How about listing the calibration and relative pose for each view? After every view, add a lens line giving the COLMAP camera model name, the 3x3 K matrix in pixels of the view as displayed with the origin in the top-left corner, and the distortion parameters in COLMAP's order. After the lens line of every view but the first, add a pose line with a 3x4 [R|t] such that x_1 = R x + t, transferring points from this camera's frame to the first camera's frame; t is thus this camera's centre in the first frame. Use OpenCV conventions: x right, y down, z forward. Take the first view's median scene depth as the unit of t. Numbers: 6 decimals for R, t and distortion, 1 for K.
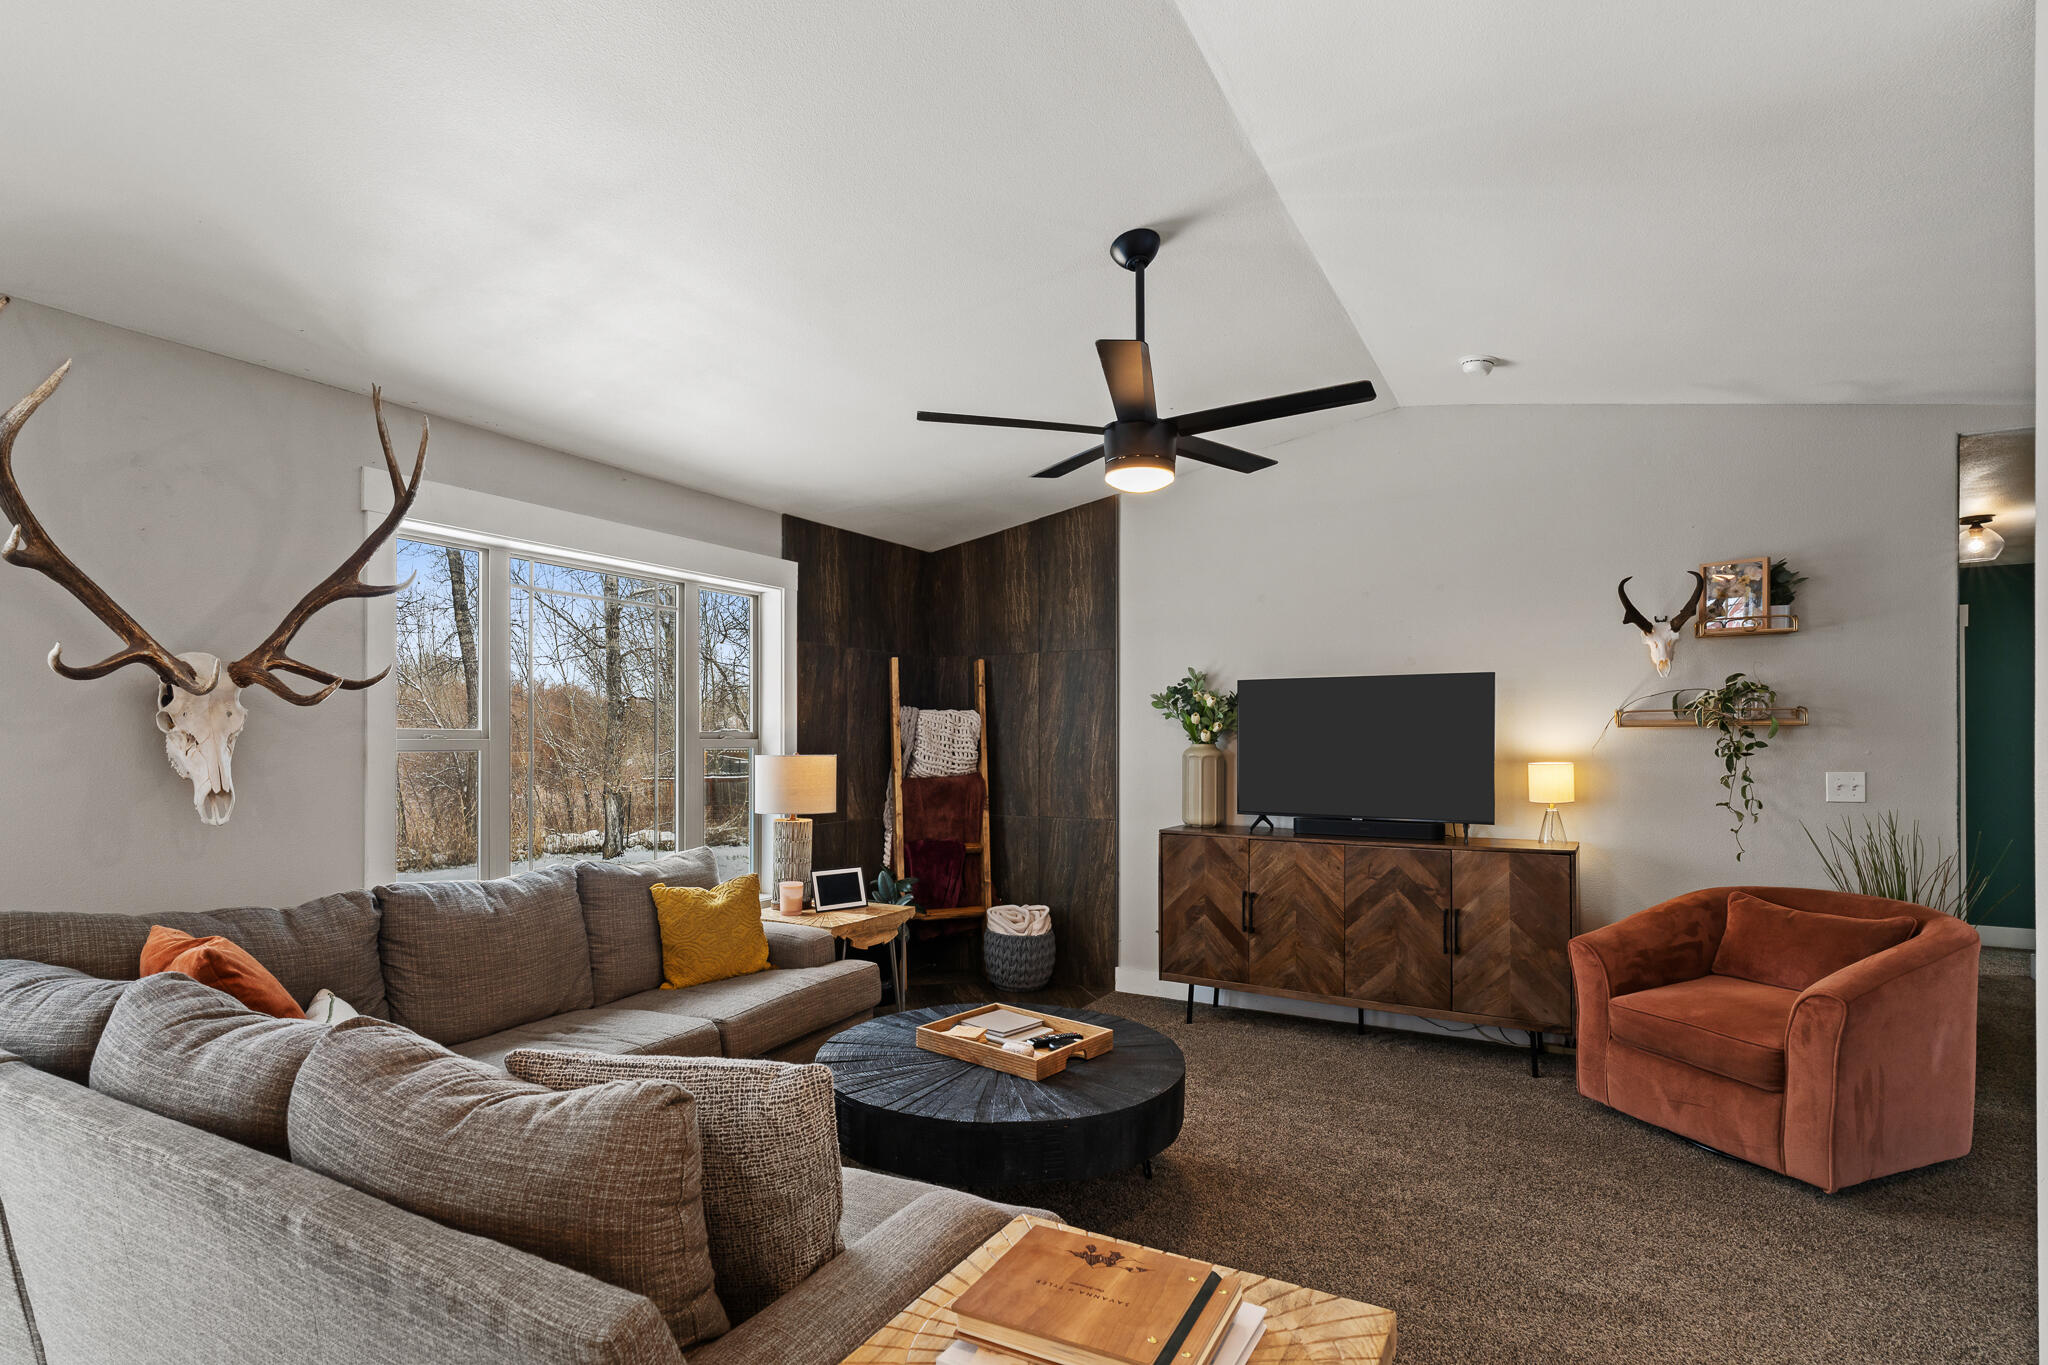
lens RADIAL K [[983.7, 0, 1014.3], [0, 983.7, 737.9], [0, 0, 1]] dist [-0.003507, 0.000802]
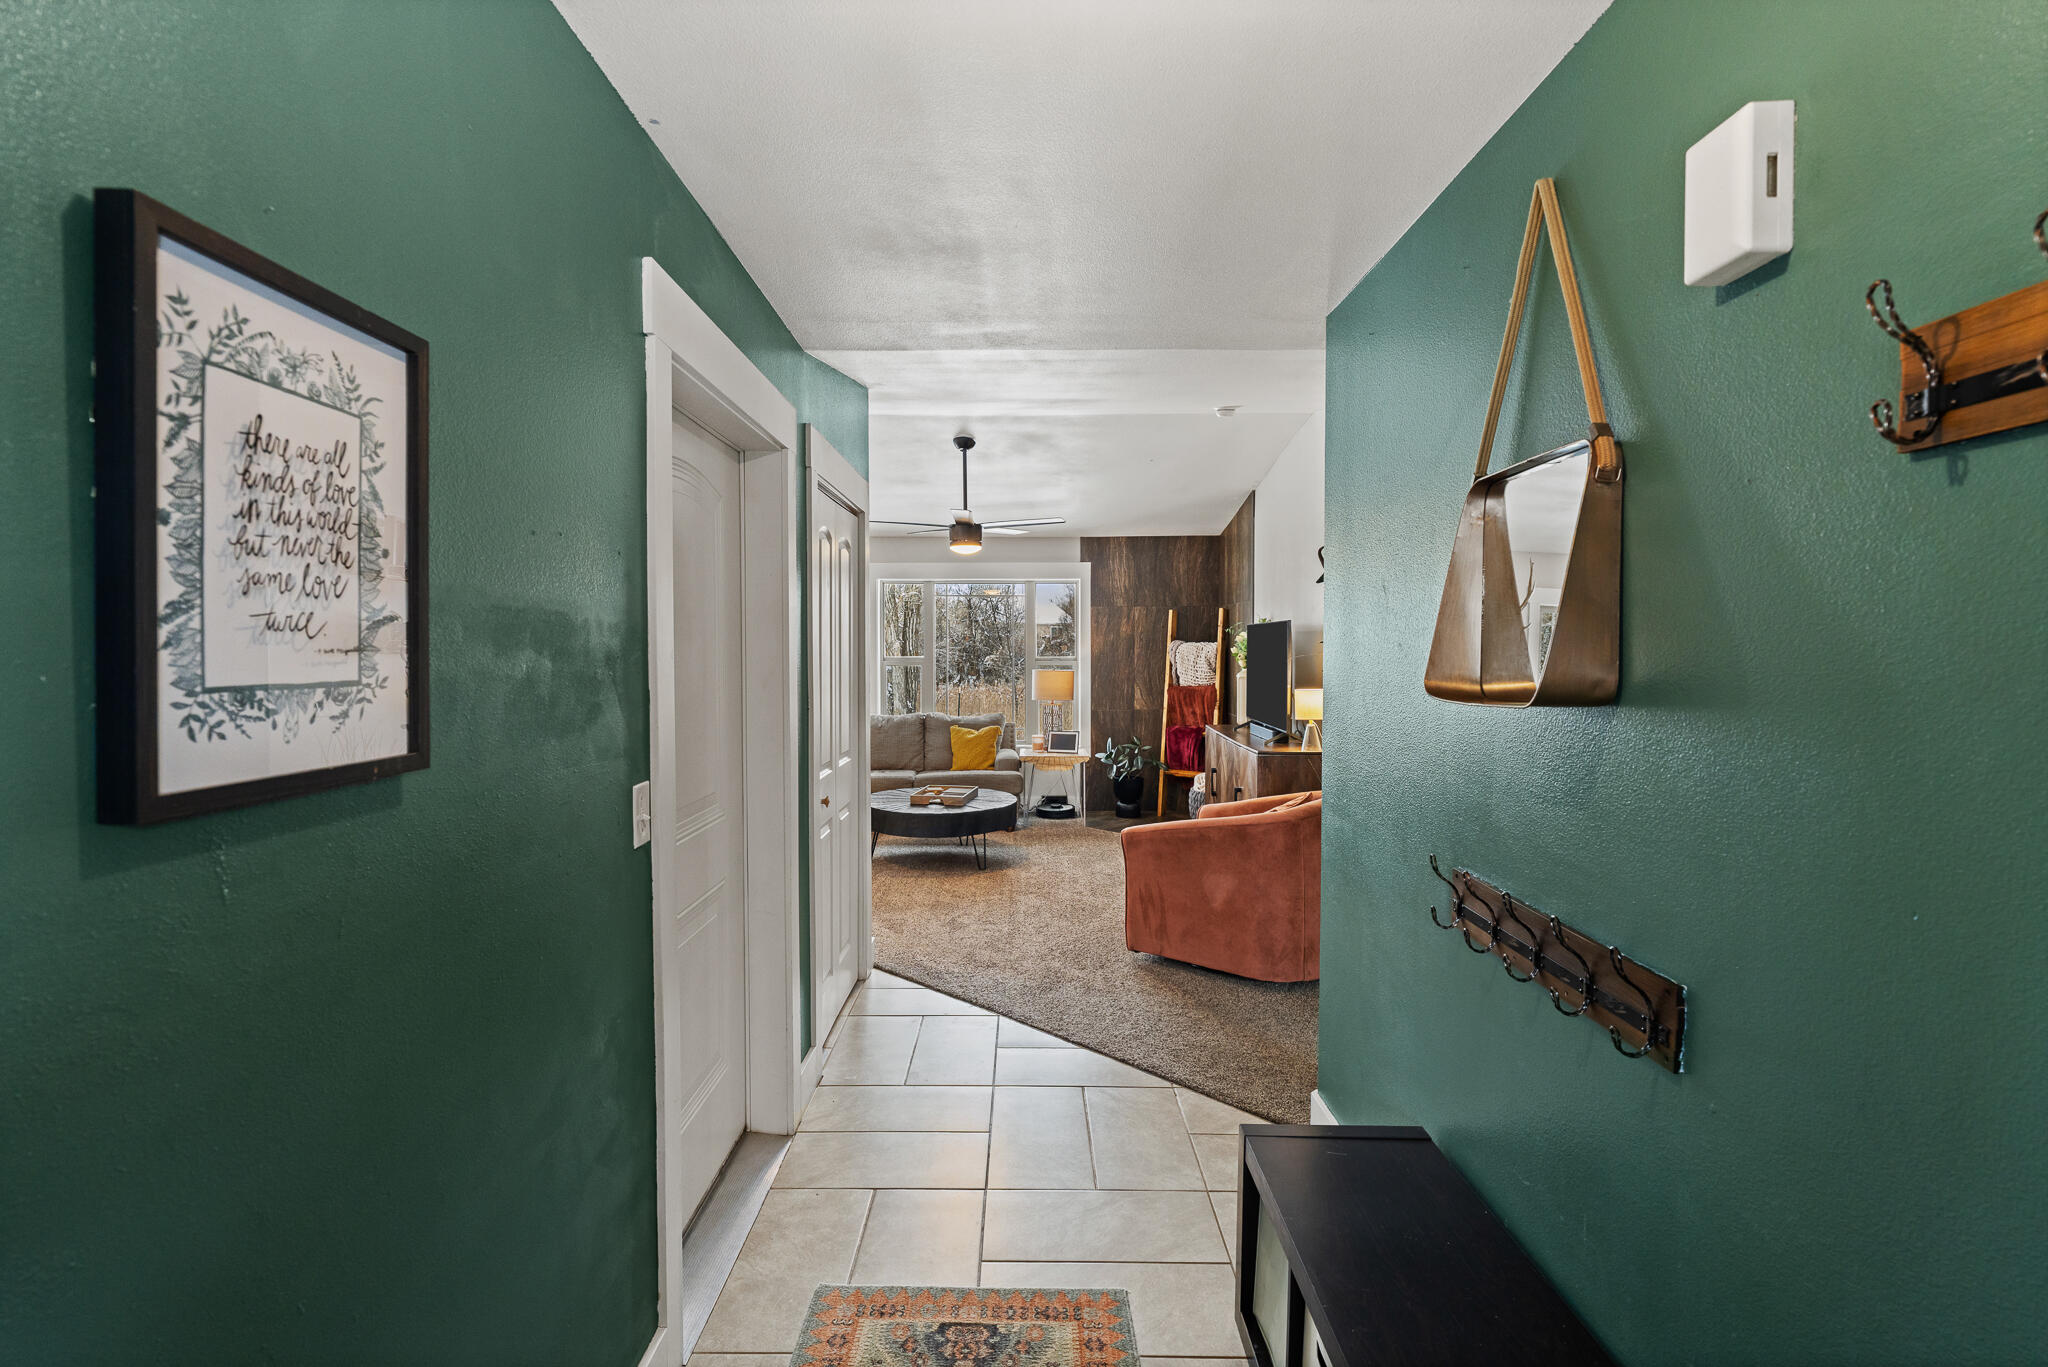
lens RADIAL K [[957.4, 0, 1019.5], [0, 957.4, 670.3], [0, 0, 1]] dist [0.000015, -0.000002]
pose [[0.495919, 0.021169, -0.868111, 1.396628], [0.001173, 0.999686, 0.025047, -0.029207], [0.868368, -0.013439, 0.495739, 0.025235]]
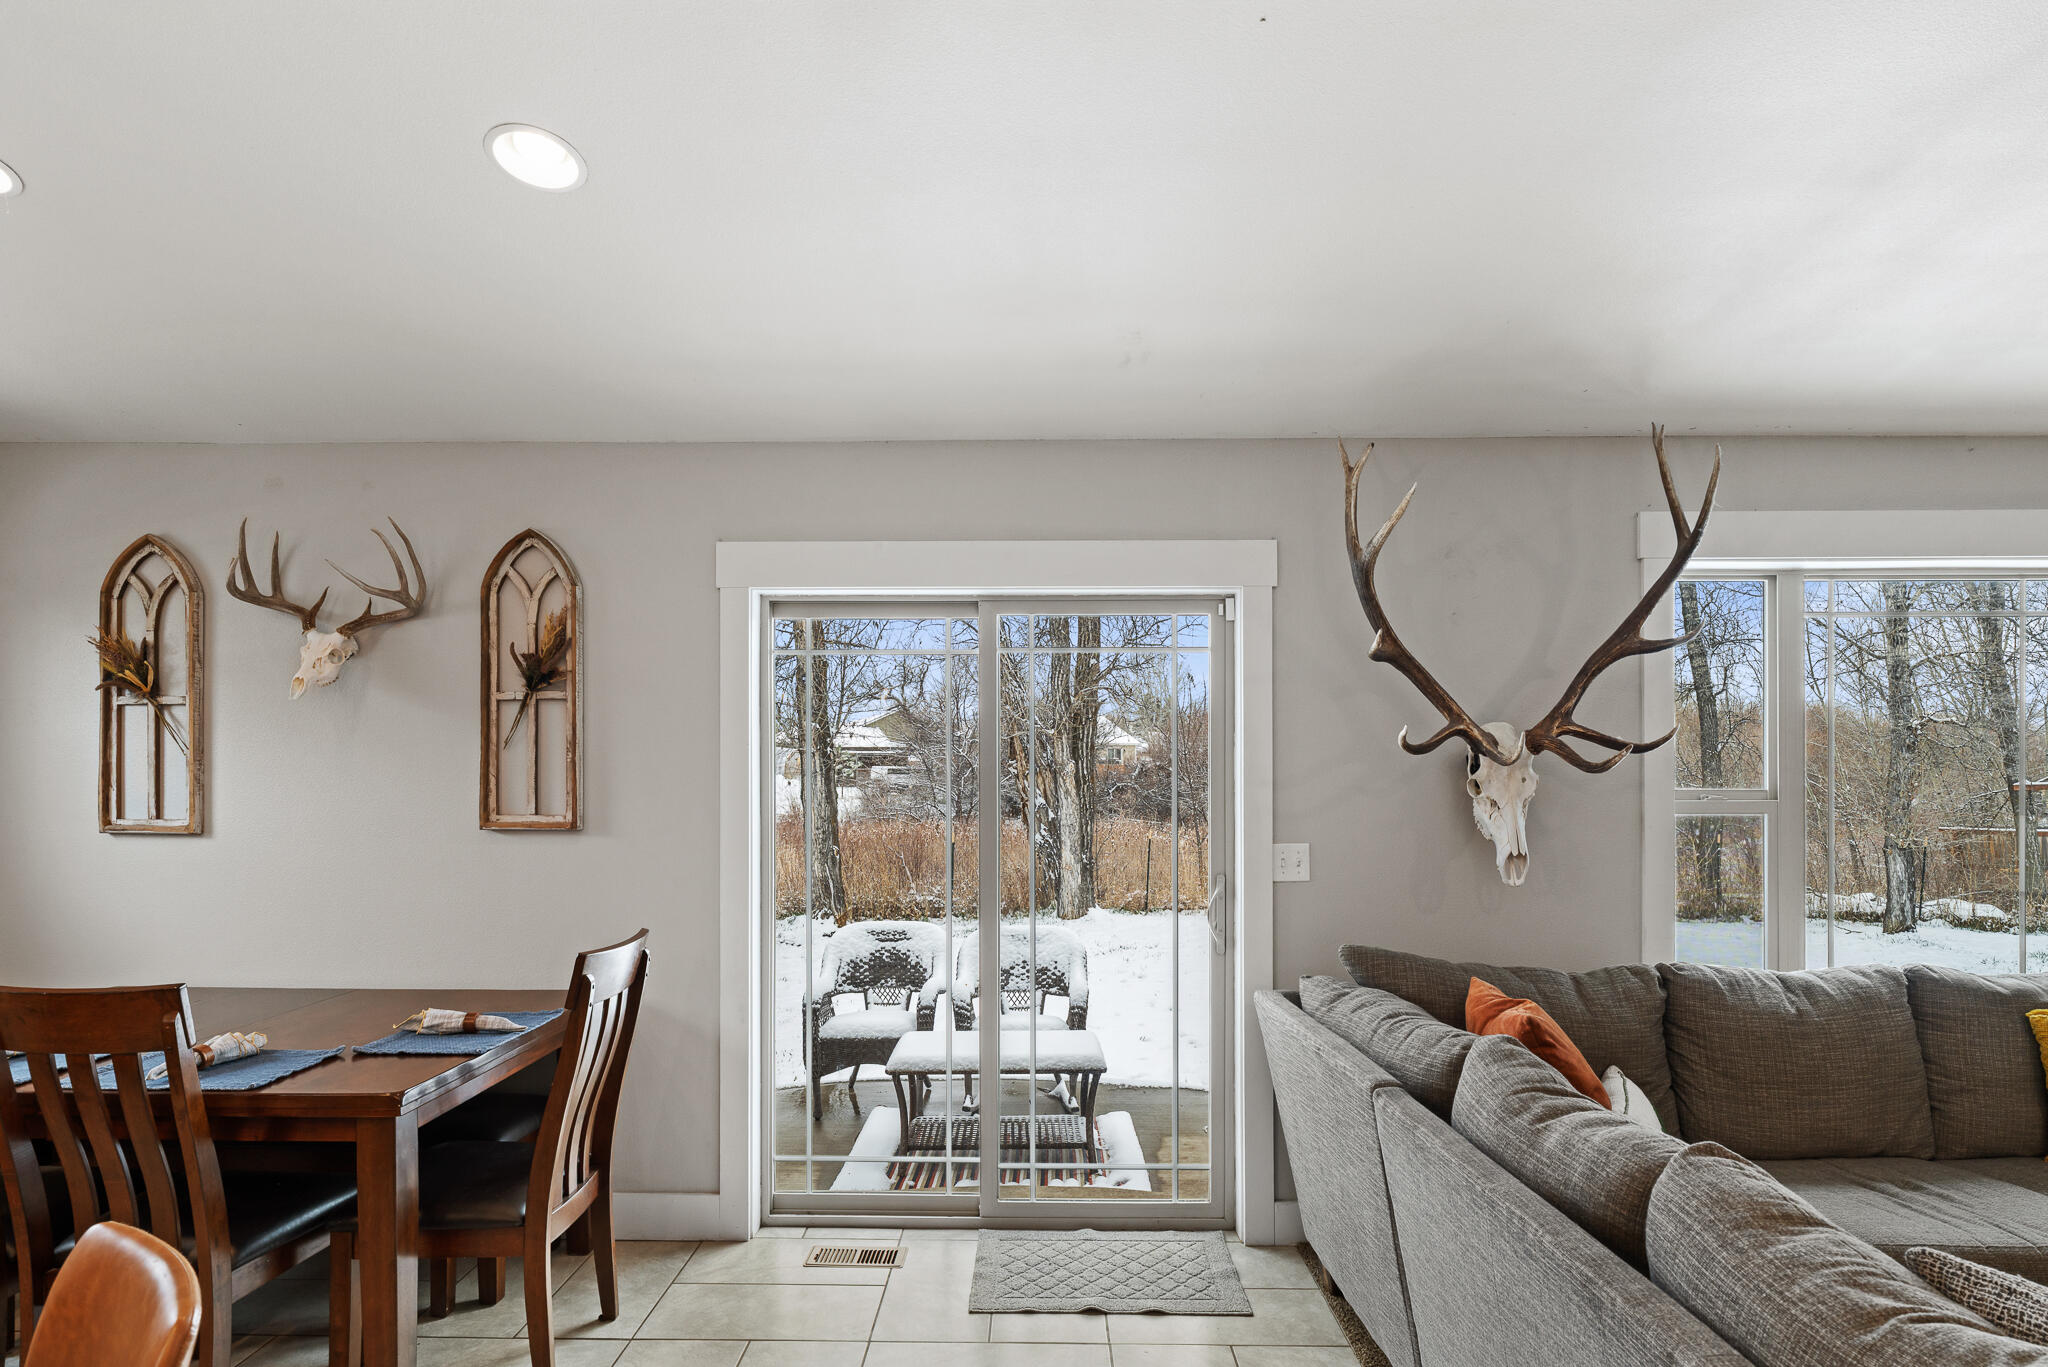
lens RADIAL K [[1083.0, 0, 1022.7], [0, 1083.0, 771.9], [0, 0, 1]] dist [-0.001013, -0.000168]
pose [[0.486608, -0.001840, -0.873619, -0.032788], [0.002348, 0.999997, -0.000798, -0.020827], [0.873617, -0.001663, 0.486611, -0.016621]]
